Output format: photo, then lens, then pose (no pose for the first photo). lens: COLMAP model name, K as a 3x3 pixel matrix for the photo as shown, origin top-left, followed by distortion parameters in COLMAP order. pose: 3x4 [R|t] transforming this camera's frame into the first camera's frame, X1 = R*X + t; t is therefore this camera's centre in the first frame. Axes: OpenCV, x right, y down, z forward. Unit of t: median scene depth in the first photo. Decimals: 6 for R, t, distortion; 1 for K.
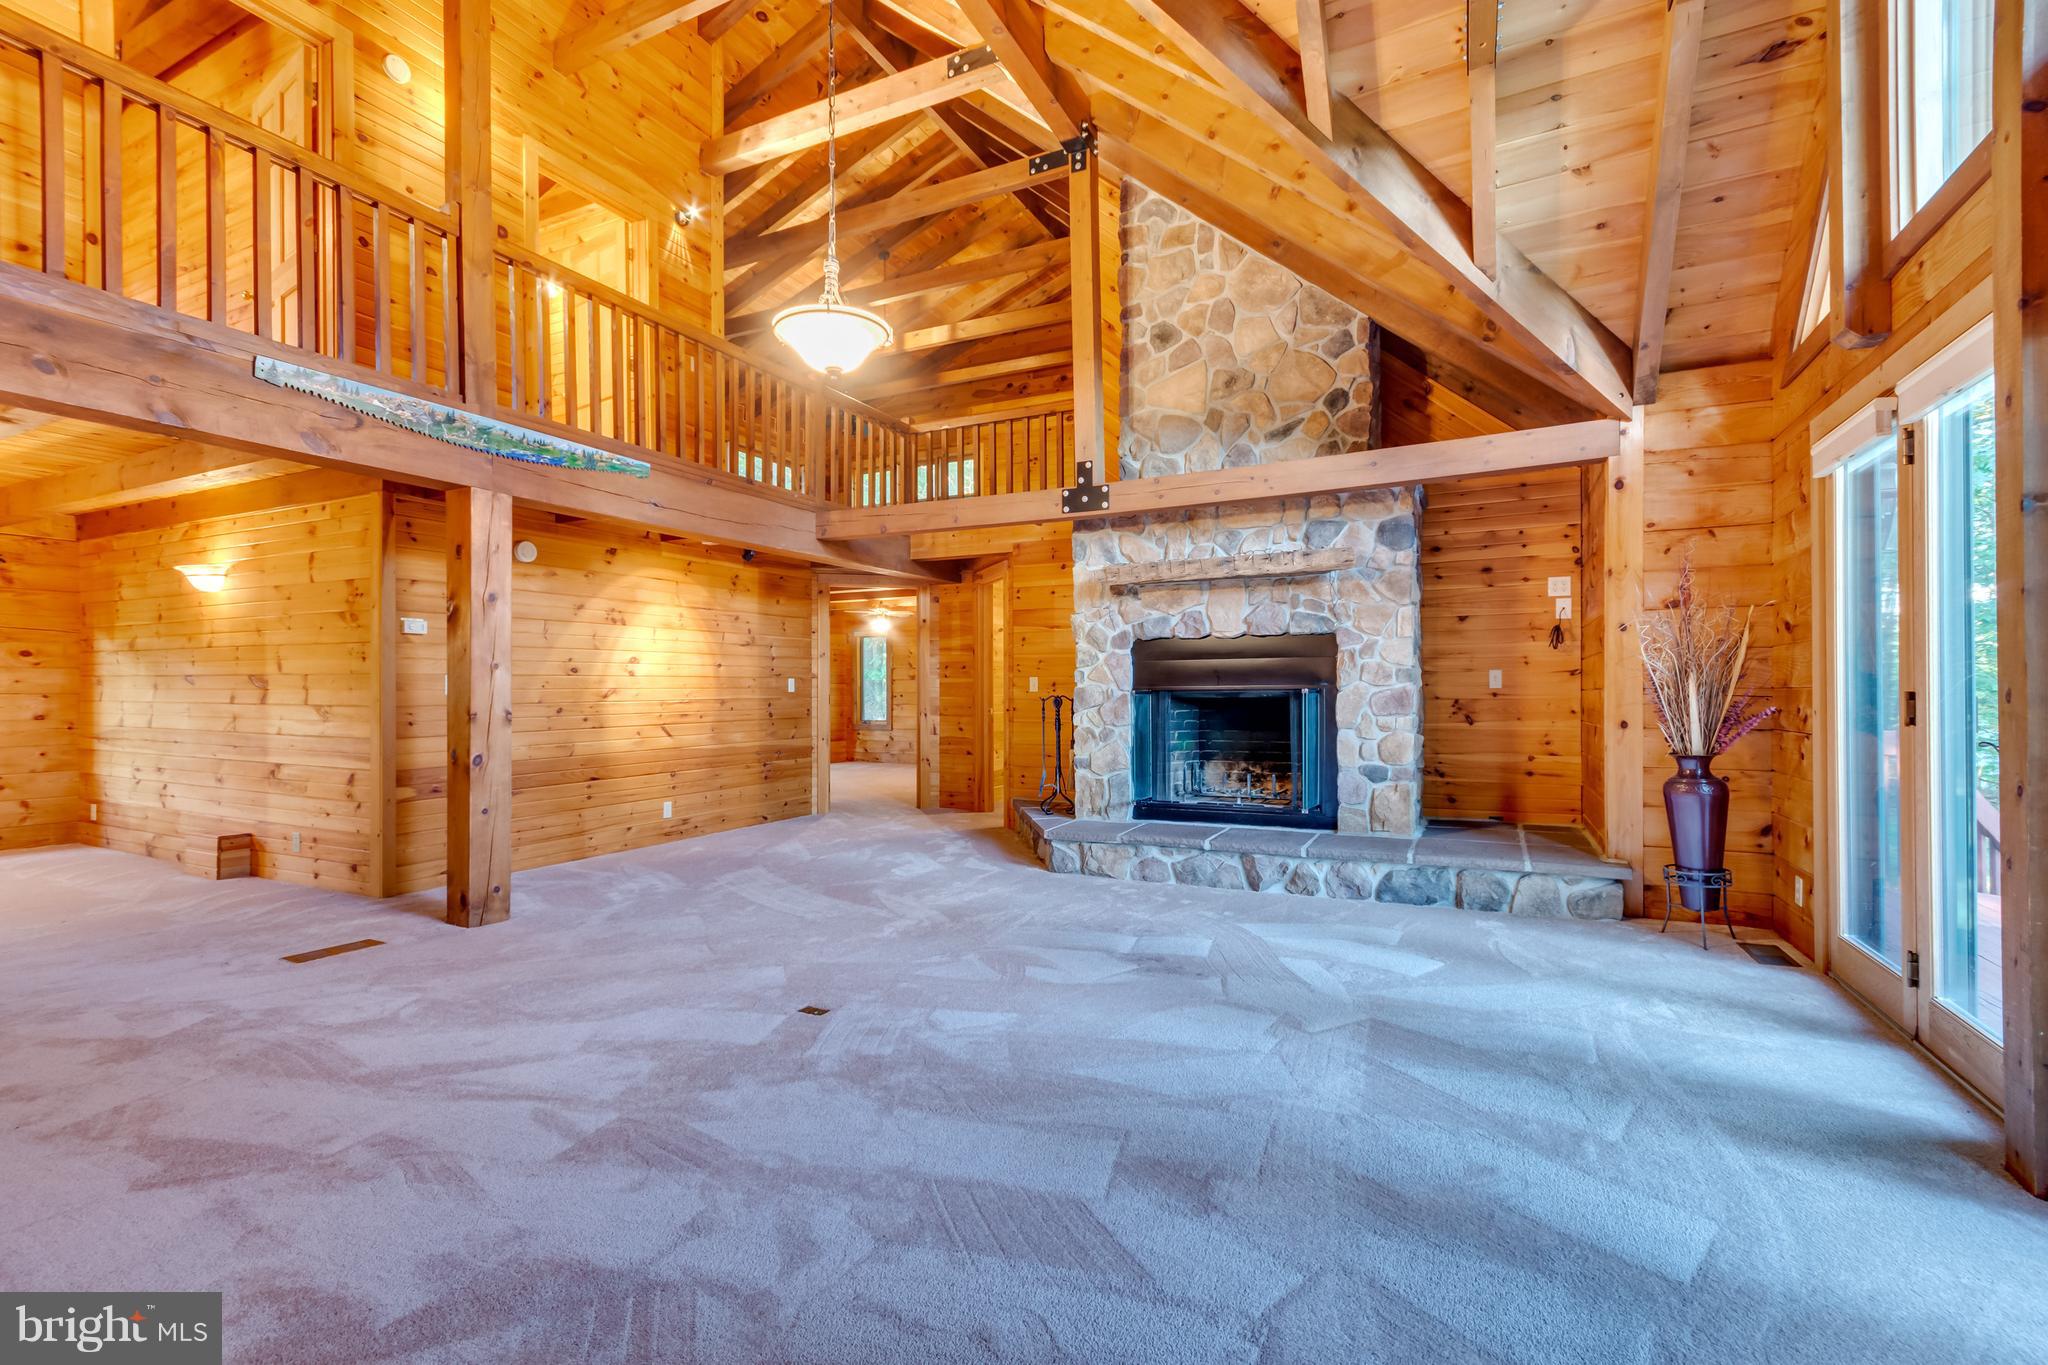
lens RADIAL K [[928.6, 0, 1004.9], [0, 928.6, 687.9], [0, 0, 1]] dist [0.011788, 0.001093]
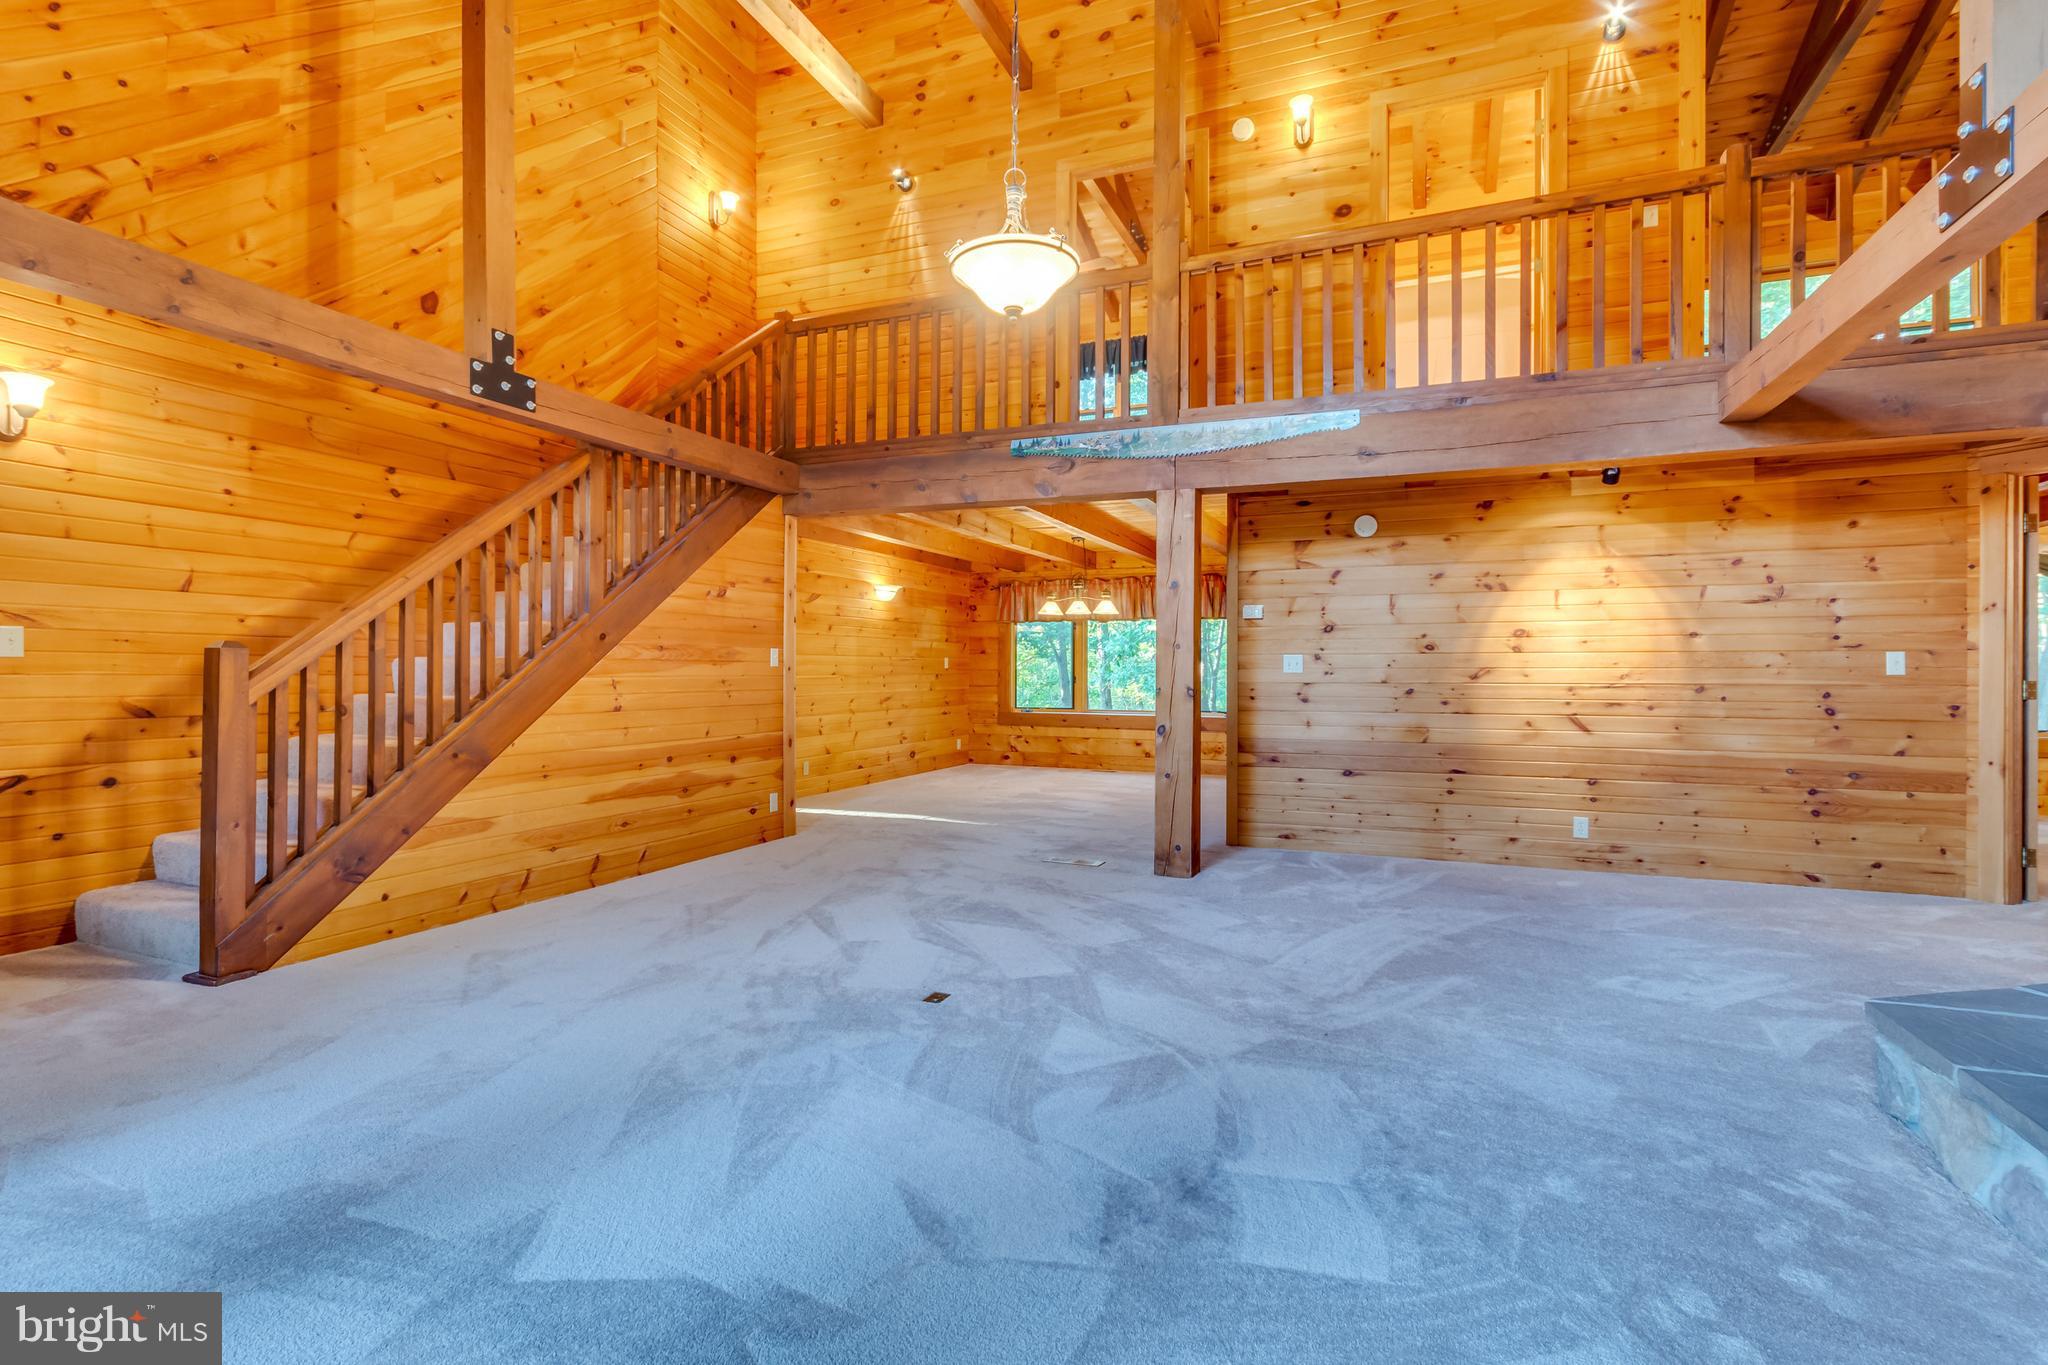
lens RADIAL K [[928.6, 0, 1003.6], [0, 928.6, 673.2], [0, 0, 1]] dist [0.011788, 0.001093]
pose [[0.082354, 0.005711, -0.996587, 0.414158], [-0.003419, 0.999979, 0.005448, 0.002700], [0.996597, 0.002958, 0.082372, 0.538207]]
